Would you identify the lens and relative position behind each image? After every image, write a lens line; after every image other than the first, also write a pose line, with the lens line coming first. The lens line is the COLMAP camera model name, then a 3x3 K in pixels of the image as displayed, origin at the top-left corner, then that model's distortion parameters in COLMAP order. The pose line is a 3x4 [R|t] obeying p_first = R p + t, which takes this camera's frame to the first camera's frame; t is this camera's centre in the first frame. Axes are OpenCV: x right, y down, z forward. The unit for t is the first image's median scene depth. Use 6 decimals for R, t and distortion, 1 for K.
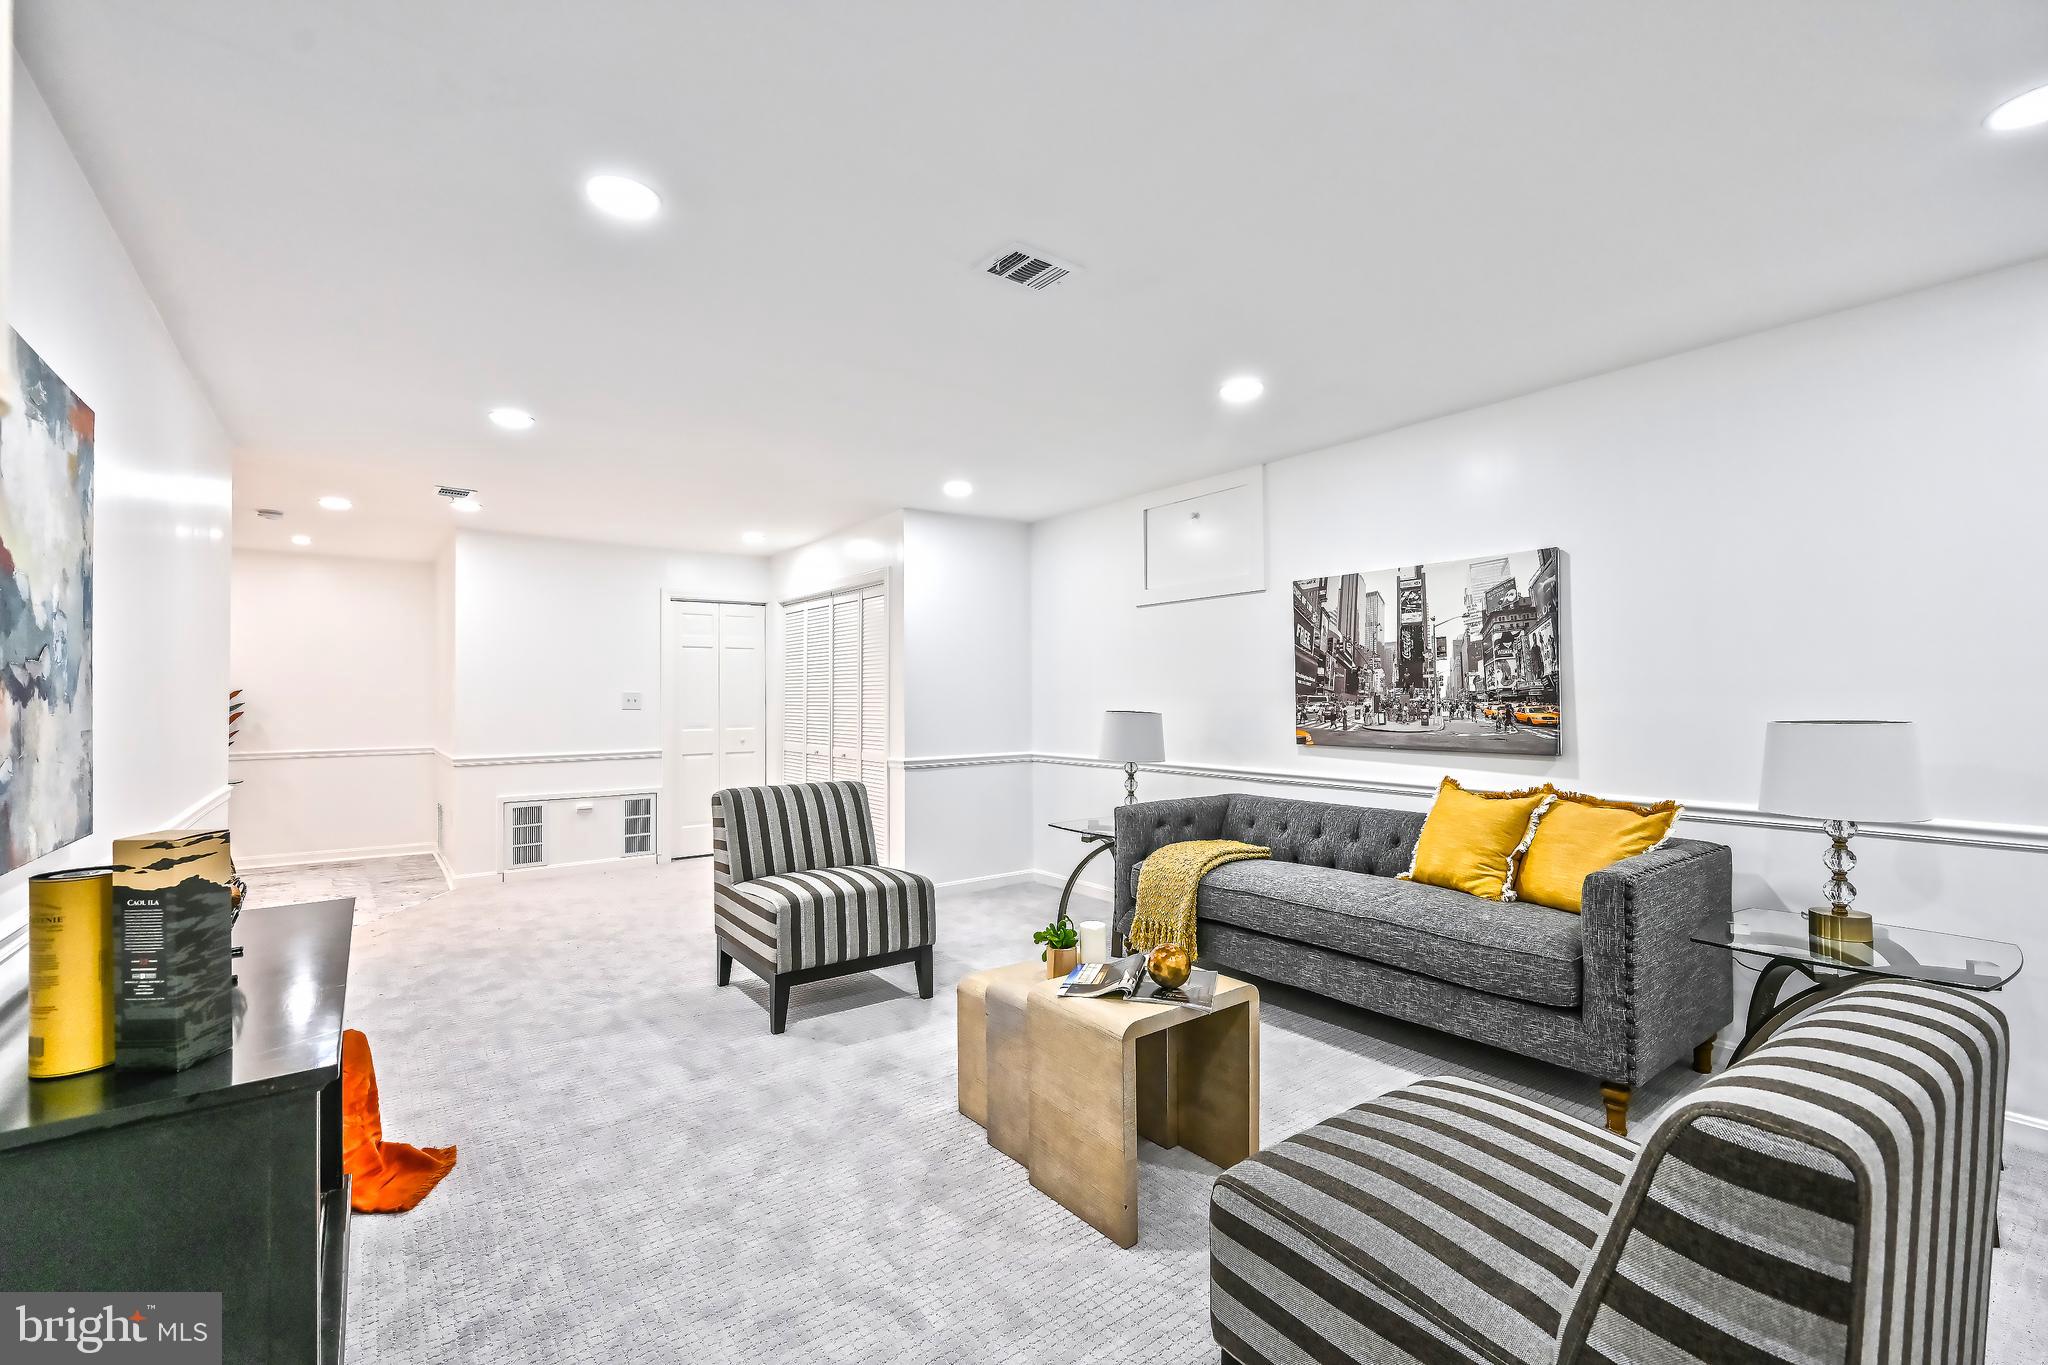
lens RADIAL K [[861.5, 0, 1024.0], [0, 861.5, 682.5], [0, 0, 1]] dist [-0.000089, -0.000014]
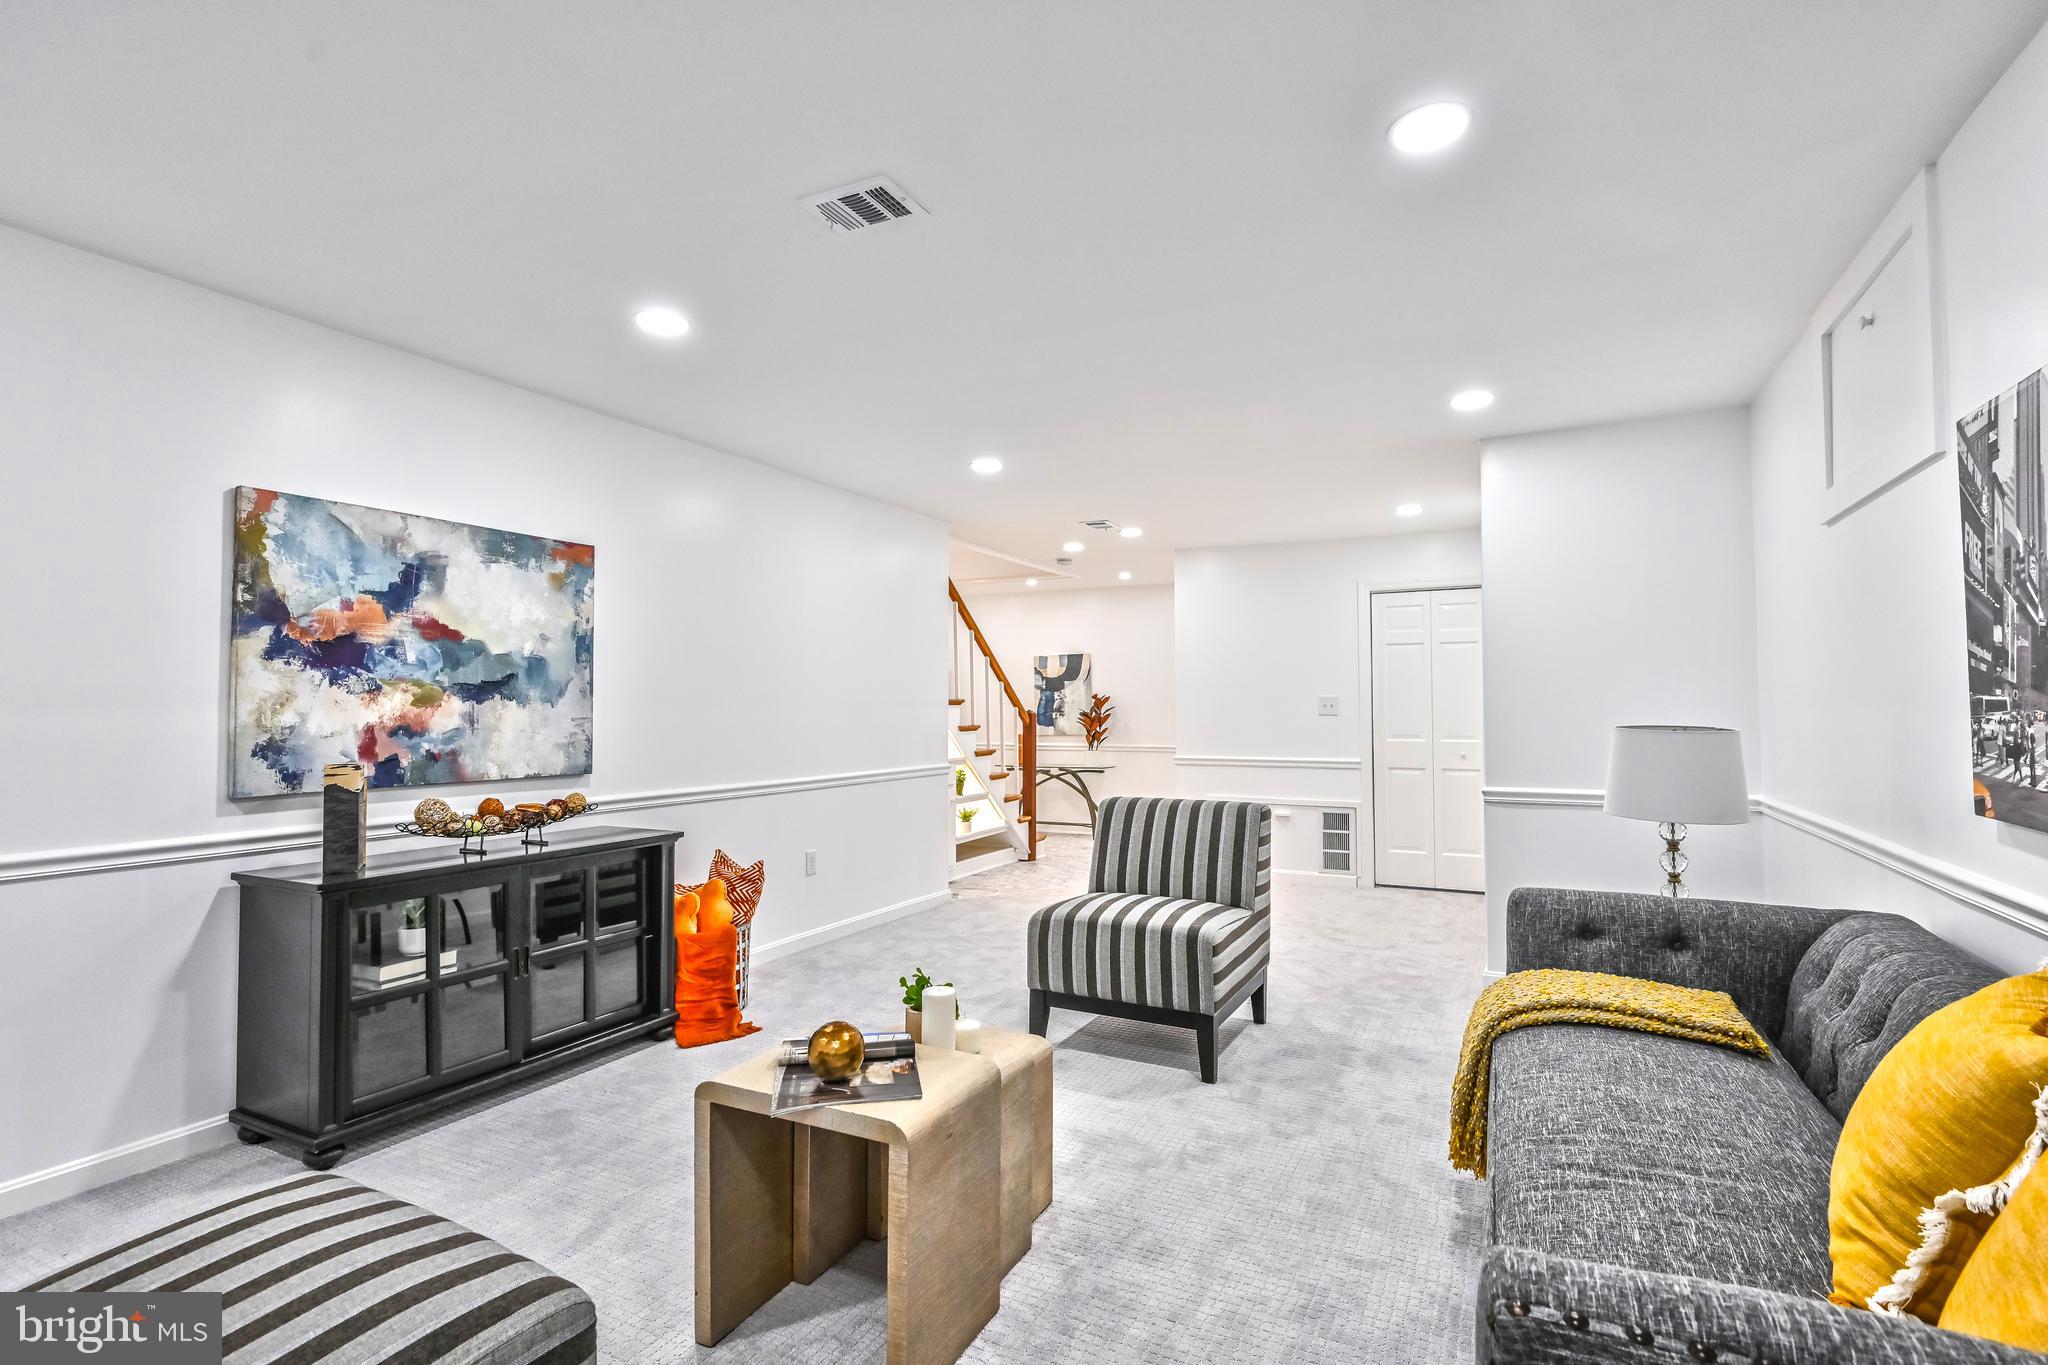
lens RADIAL K [[954.5, 0, 1024.0], [0, 954.5, 682.5], [0, 0, 1]] dist [-0.000247, 0.000162]
pose [[0.459187, -0.018152, -0.888154, 0.517435], [0.013793, 0.999816, -0.013303, 0.008472], [0.888233, -0.006142, 0.459353, 0.391017]]
